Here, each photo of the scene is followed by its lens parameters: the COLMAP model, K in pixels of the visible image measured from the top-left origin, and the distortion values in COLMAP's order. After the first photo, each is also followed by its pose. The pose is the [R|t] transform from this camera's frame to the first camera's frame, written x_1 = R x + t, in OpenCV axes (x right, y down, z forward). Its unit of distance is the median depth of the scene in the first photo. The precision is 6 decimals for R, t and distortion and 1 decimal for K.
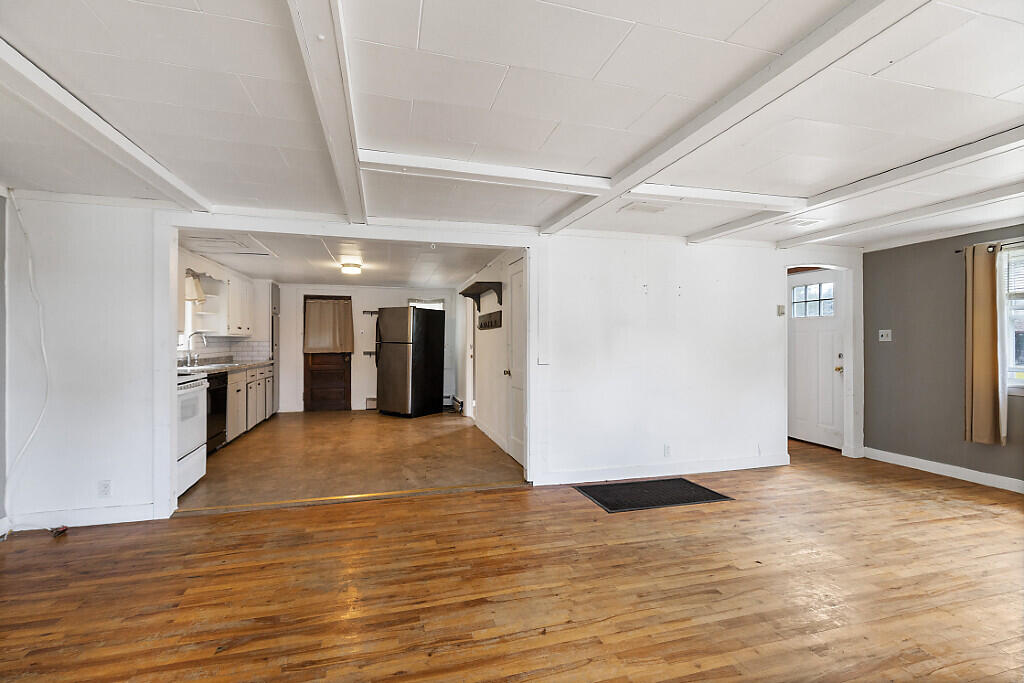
lens RADIAL K [[460.1, 0, 509.7], [0, 460.1, 333.9], [0, 0, 1]] dist [-0.001416, -0.000580]
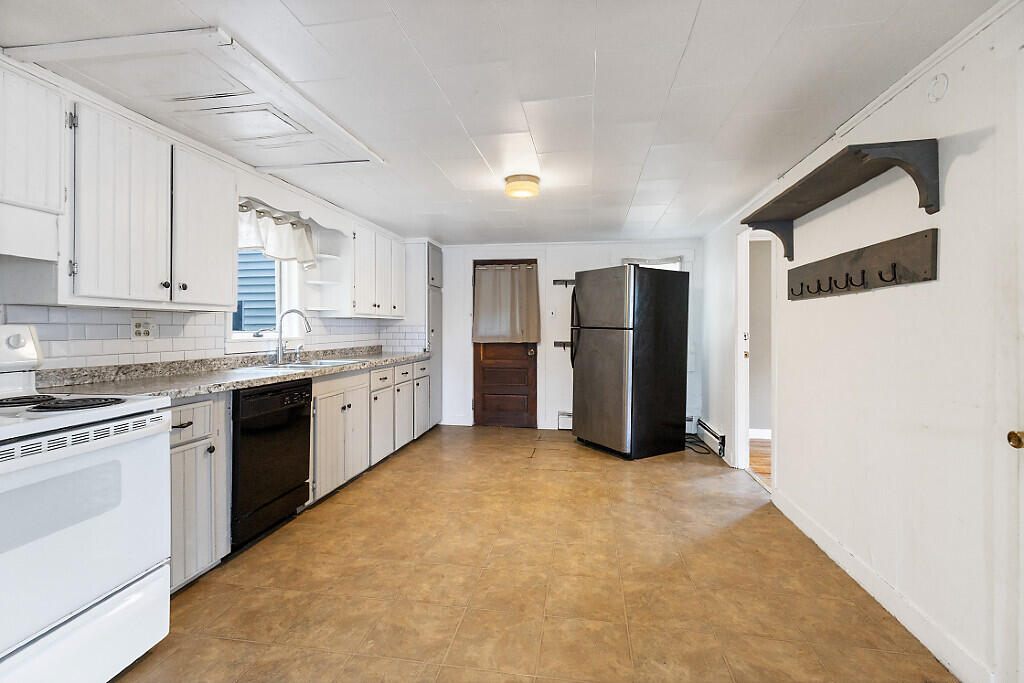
lens RADIAL K [[460.1, 0, 512.9], [0, 460.1, 329.7], [0, 0, 1]] dist [-0.001416, -0.000580]
pose [[0.910969, 0.005178, -0.412443, -0.109459], [0.002953, 0.999814, 0.019076, 0.009272], [0.412465, -0.018596, 0.910784, 0.411027]]
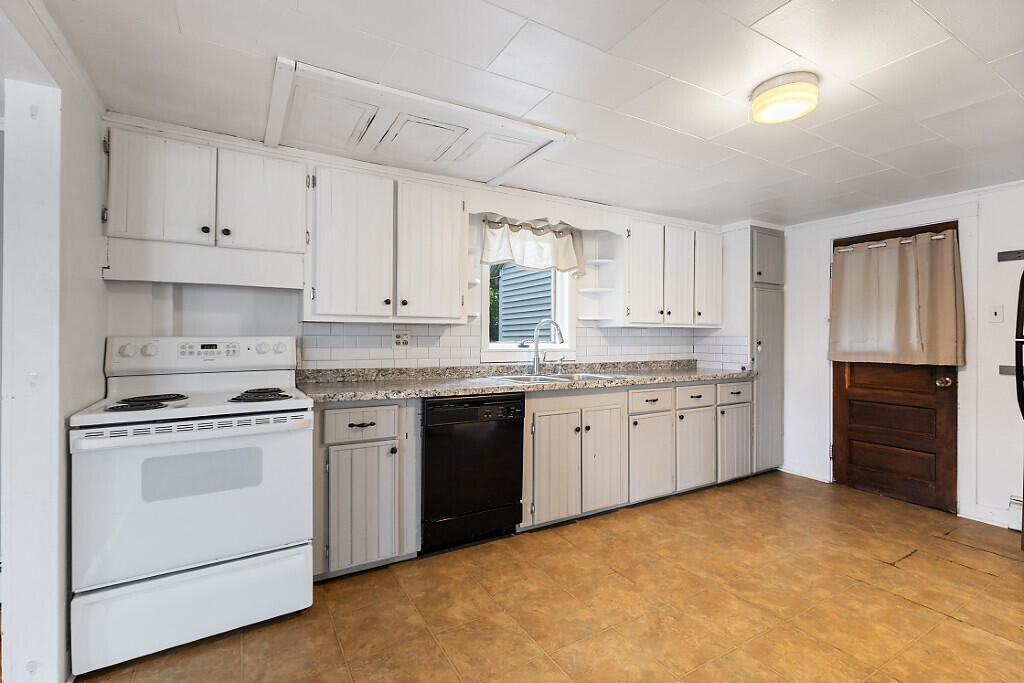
lens RADIAL K [[460.1, 0, 512.8], [0, 460.1, 338.1], [0, 0, 1]] dist [-0.001416, -0.000580]
pose [[0.259245, 0.005721, -0.965795, -0.075913], [0.010689, 0.999904, 0.008792, 0.010611], [0.965752, -0.012603, 0.259159, 0.593069]]
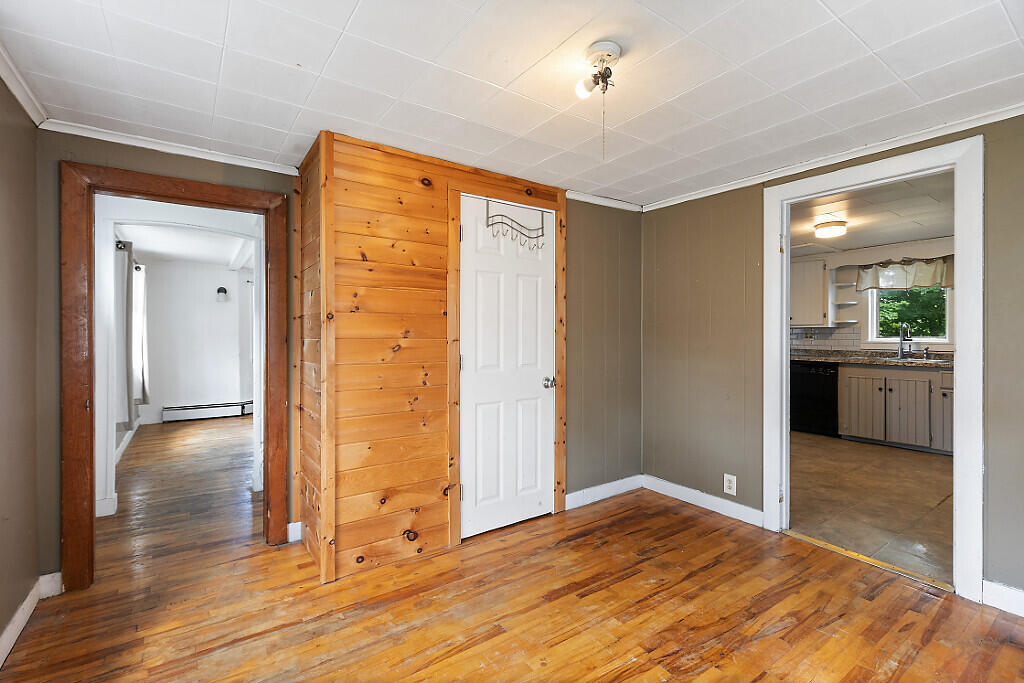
lens RADIAL K [[460.1, 0, 508.1], [0, 460.1, 336.5], [0, 0, 1]] dist [-0.001416, -0.000580]
pose [[-0.942097, 0.002851, -0.335329, 0.282496], [0.007000, 0.999913, -0.011165, 0.021140], [0.335268, -0.012866, -0.942035, 1.191356]]
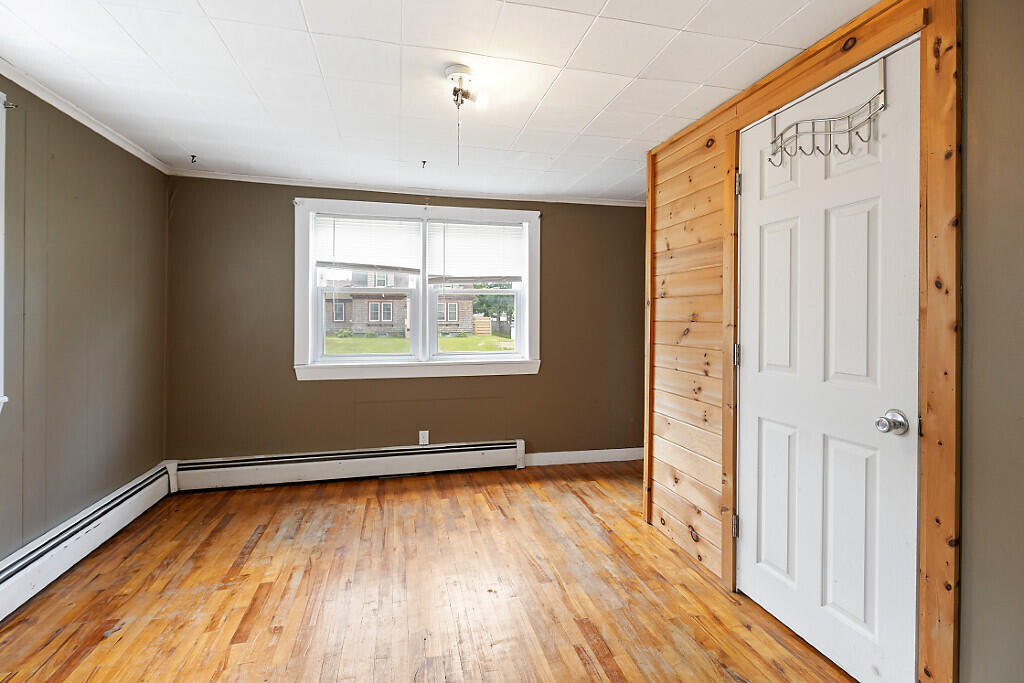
lens RADIAL K [[460.1, 0, 516.2], [0, 460.1, 320.6], [0, 0, 1]] dist [-0.001416, -0.000580]
pose [[0.011653, -0.000985, 0.999932, -0.080271], [-0.023070, 0.999733, 0.001253, 0.019750], [-0.999666, -0.023083, 0.011627, 0.967004]]
